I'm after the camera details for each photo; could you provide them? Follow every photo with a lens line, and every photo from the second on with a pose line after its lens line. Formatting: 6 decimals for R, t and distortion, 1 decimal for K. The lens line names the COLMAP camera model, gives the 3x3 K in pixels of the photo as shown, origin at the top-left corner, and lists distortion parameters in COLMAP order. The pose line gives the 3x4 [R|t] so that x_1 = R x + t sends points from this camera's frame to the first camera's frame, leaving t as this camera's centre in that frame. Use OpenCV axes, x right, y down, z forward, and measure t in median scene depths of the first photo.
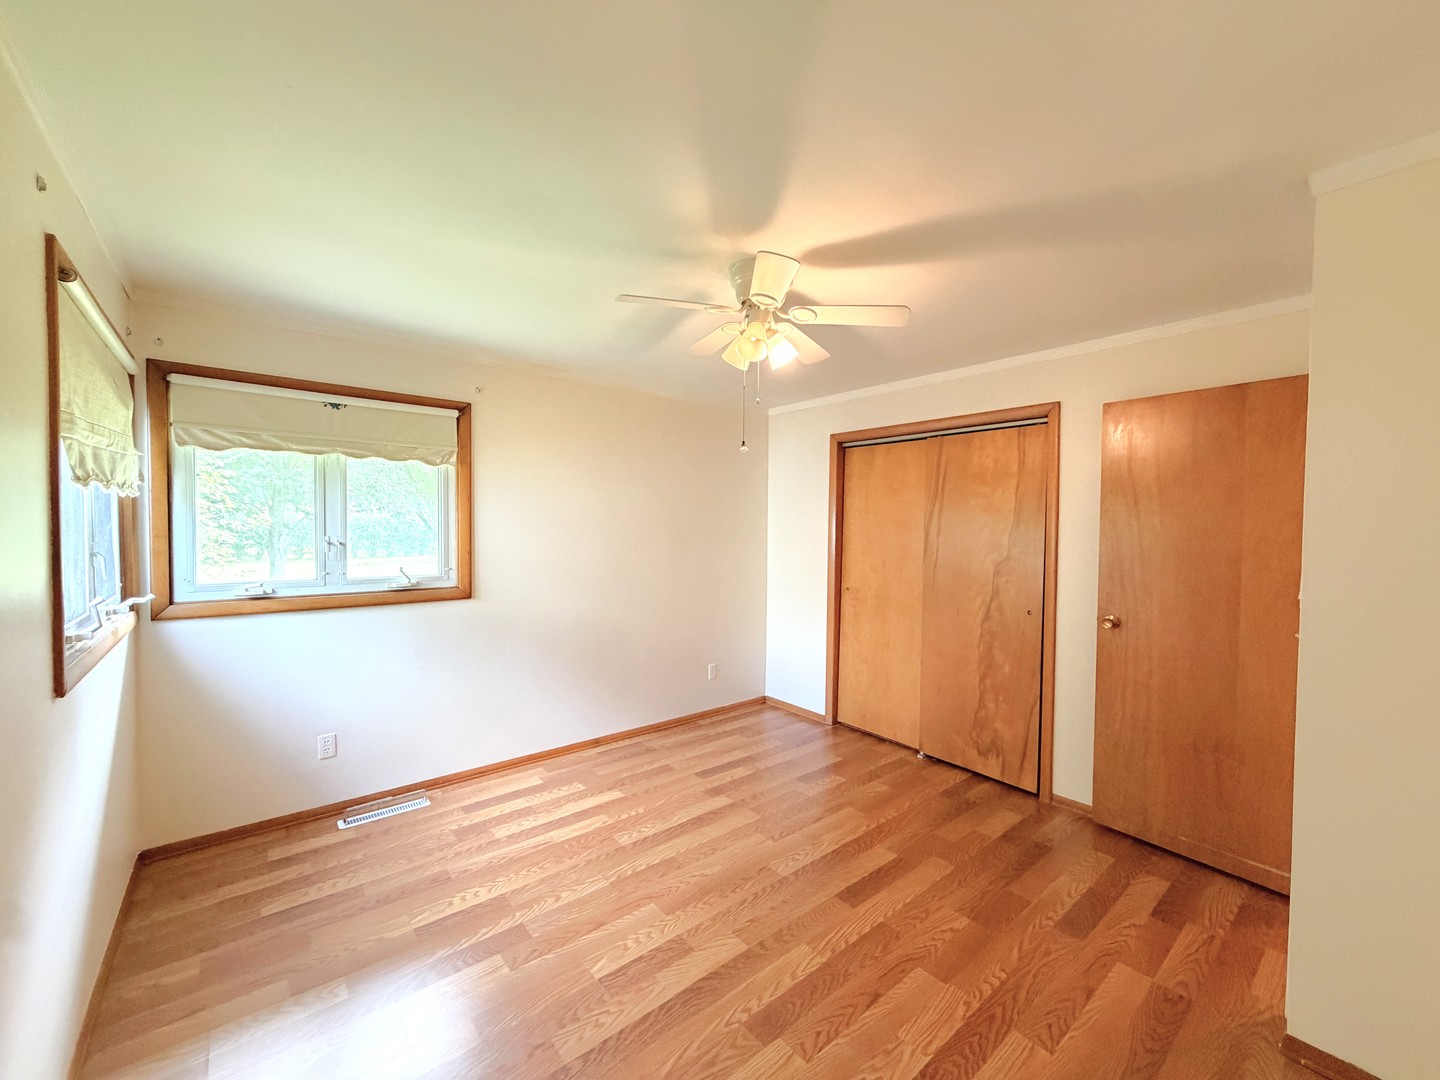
lens RADIAL K [[577.3, 0, 733.3], [0, 577.3, 538.4], [0, 0, 1]] dist [-0.000558, 0.000322]
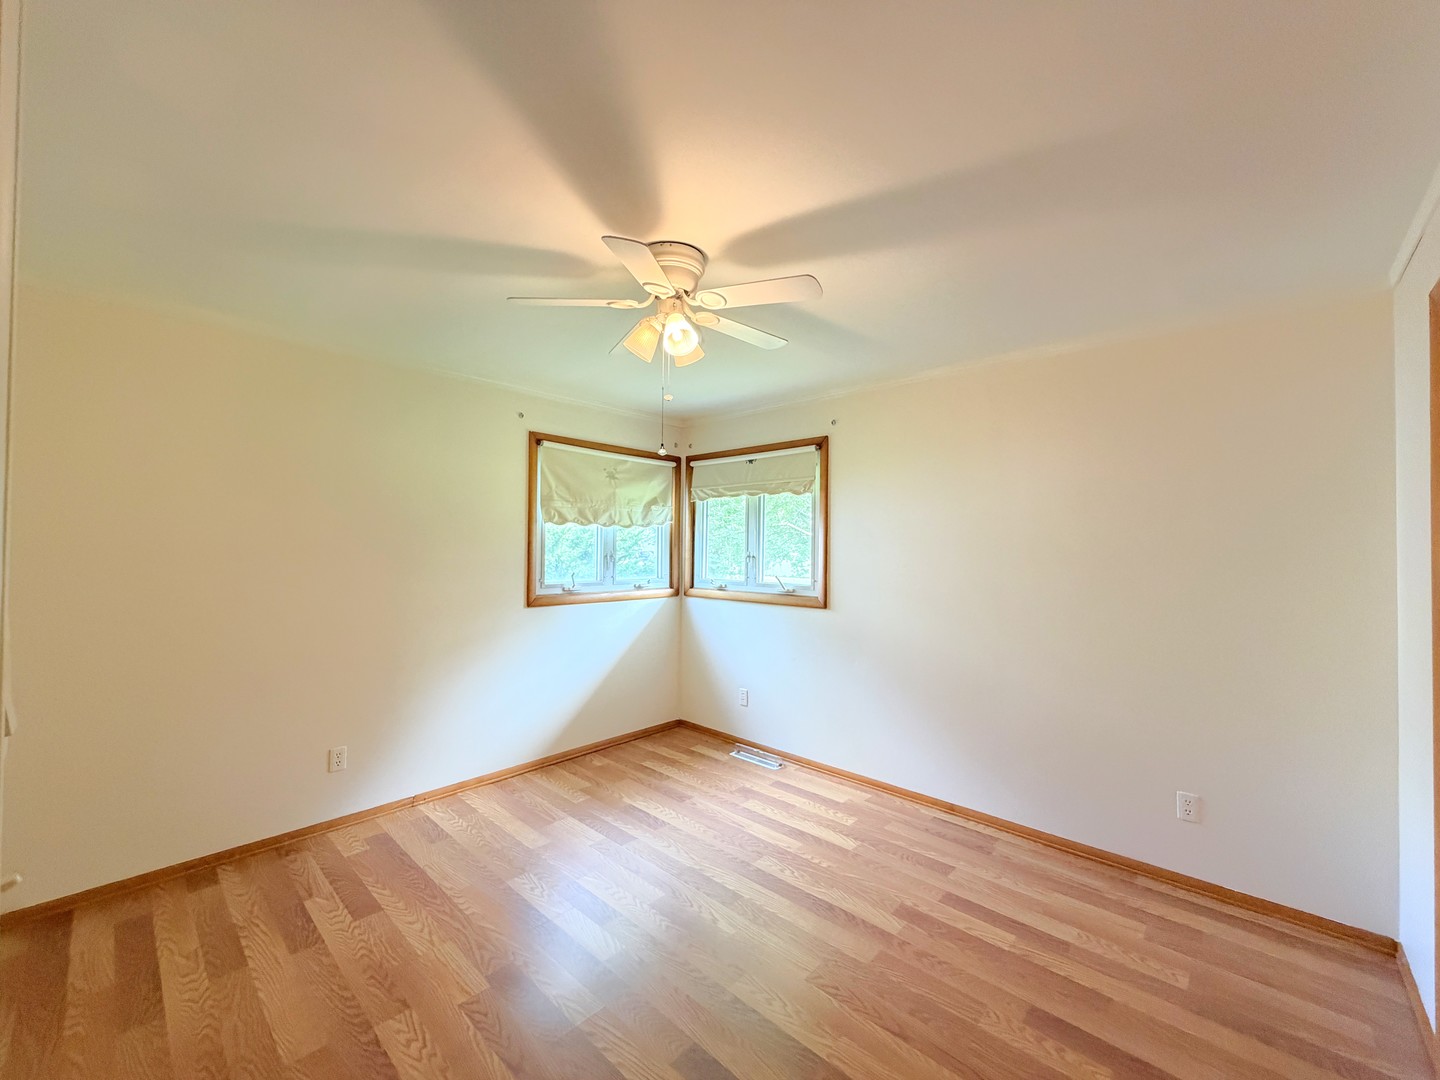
lens RADIAL K [[577.3, 0, 697.5], [0, 577.3, 535.5], [0, 0, 1]] dist [-0.000558, 0.000322]
pose [[0.097403, -0.028964, -0.994823, 0.692697], [-0.030475, 0.999021, -0.032070, 0.006266], [0.994778, 0.033441, 0.096425, 0.693100]]
